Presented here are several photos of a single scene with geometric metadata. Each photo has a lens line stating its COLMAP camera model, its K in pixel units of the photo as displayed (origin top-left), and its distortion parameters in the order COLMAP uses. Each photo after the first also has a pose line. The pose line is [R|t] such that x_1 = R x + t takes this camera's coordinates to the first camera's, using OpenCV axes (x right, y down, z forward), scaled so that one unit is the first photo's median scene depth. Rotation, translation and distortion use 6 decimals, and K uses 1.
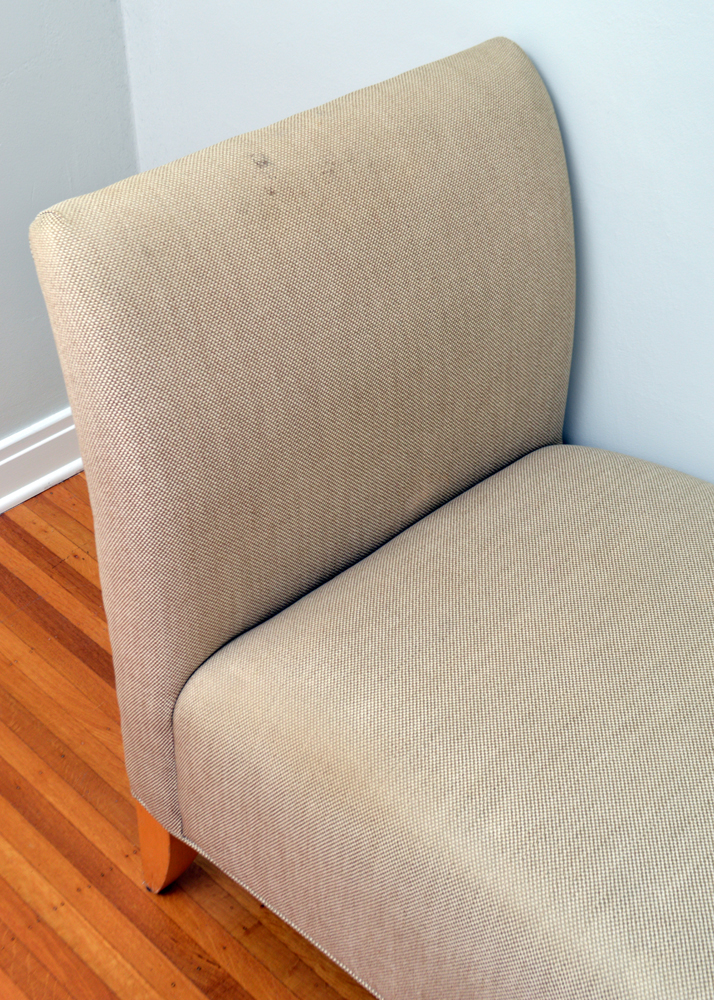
lens RADIAL K [[1399.3, 0, 357.0], [0, 1399.3, 500.0], [0, 0, 1]] dist [-0.012495, 0.004726]
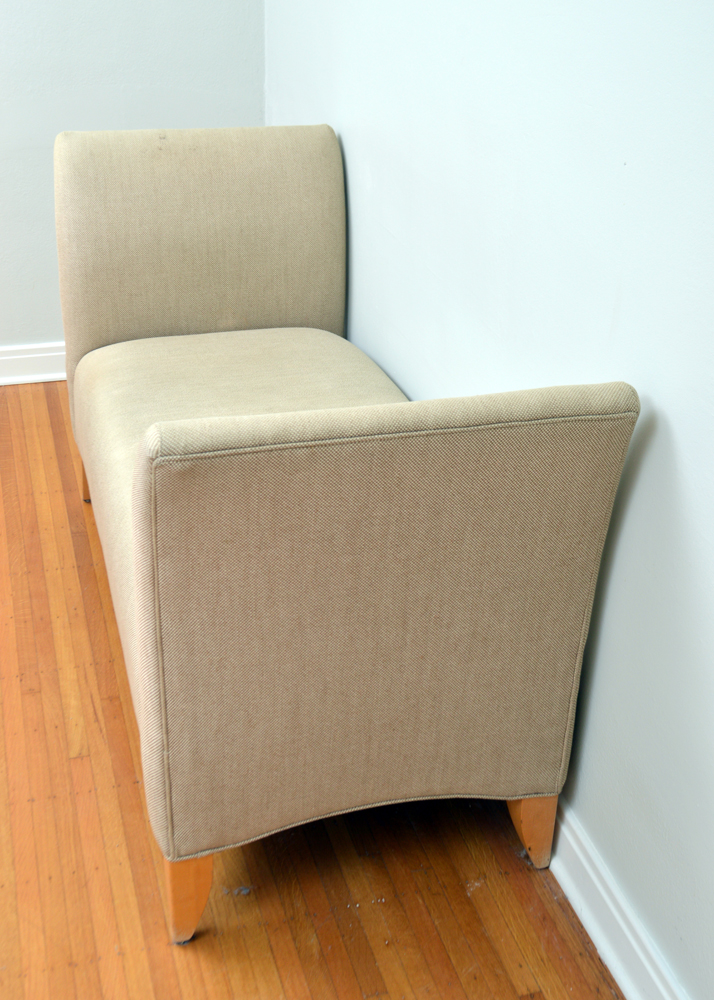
lens RADIAL K [[1217.2, 0, 357.0], [0, 1217.2, 500.0], [0, 0, 1]] dist [-0.009400, 0.006652]
pose [[0.879832, 0.253855, -0.401812, 1.112916], [-0.319696, 0.941673, -0.105099, 0.412730], [0.351696, 0.220928, 0.909671, -0.570995]]
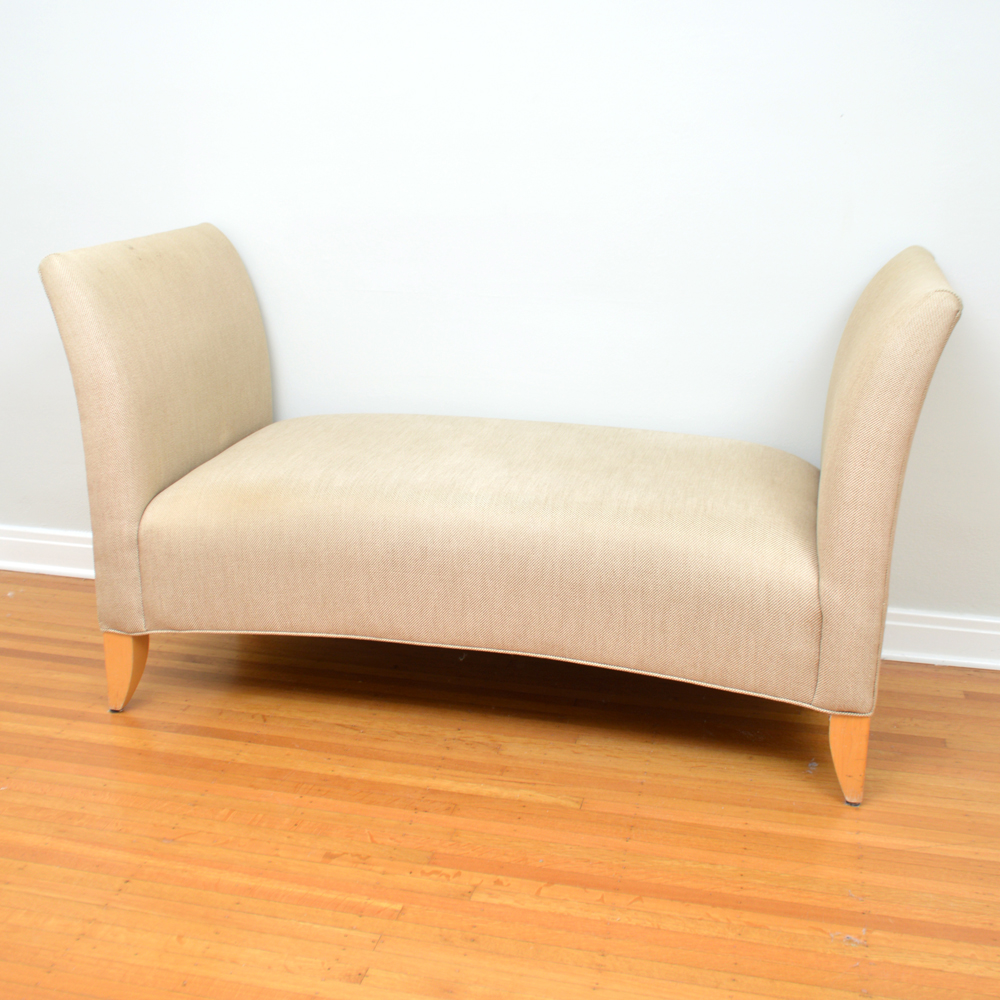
lens RADIAL K [[1253.1, 0, 500.0], [0, 1253.1, 500.0], [0, 0, 1]] dist [-0.002304, 0.009892]
pose [[0.853562, -0.168203, 0.493092, -0.537279], [0.326614, 0.910132, -0.254919, 0.696037], [-0.405901, 0.378640, 0.831791, -0.579207]]
